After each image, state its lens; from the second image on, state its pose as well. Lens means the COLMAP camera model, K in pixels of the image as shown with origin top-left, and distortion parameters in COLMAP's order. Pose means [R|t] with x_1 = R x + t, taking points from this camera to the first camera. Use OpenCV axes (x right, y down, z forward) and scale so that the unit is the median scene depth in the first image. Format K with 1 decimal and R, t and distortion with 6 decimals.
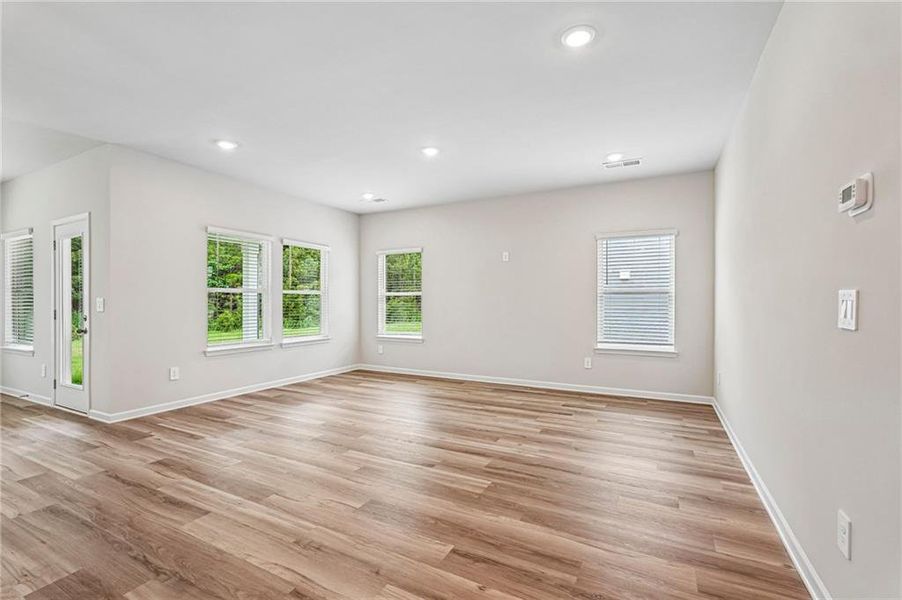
lens RADIAL K [[399.7, 0, 451.2], [0, 399.7, 303.2], [0, 0, 1]] dist [-0.014596, 0.009490]
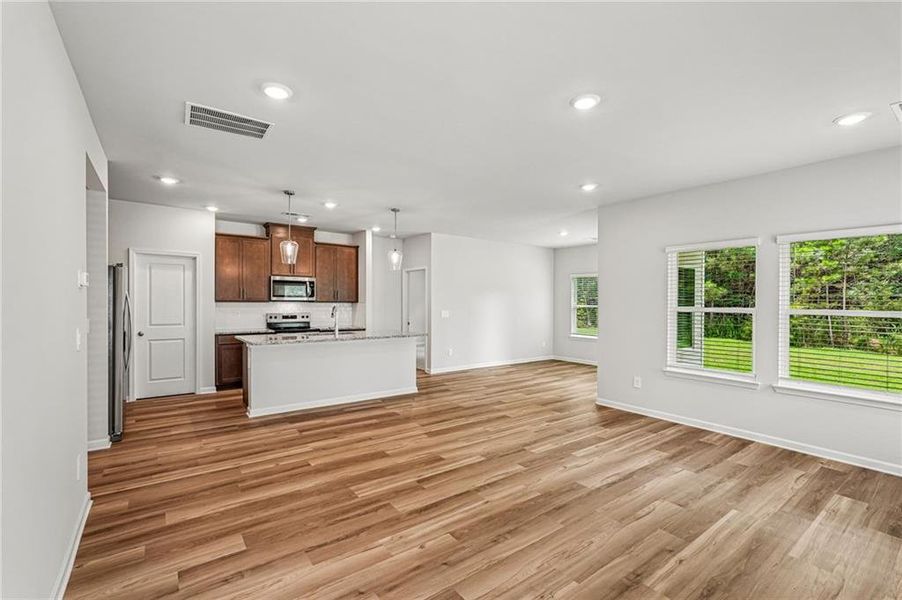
lens RADIAL K [[399.7, 0, 451.2], [0, 399.7, 303.2], [0, 0, 1]] dist [-0.014596, 0.009490]
pose [[-0.430208, -0.001234, -0.902729, 0.595361], [-0.012267, 0.999915, 0.004479, -0.053745], [0.902647, 0.013001, -0.430186, 1.030558]]
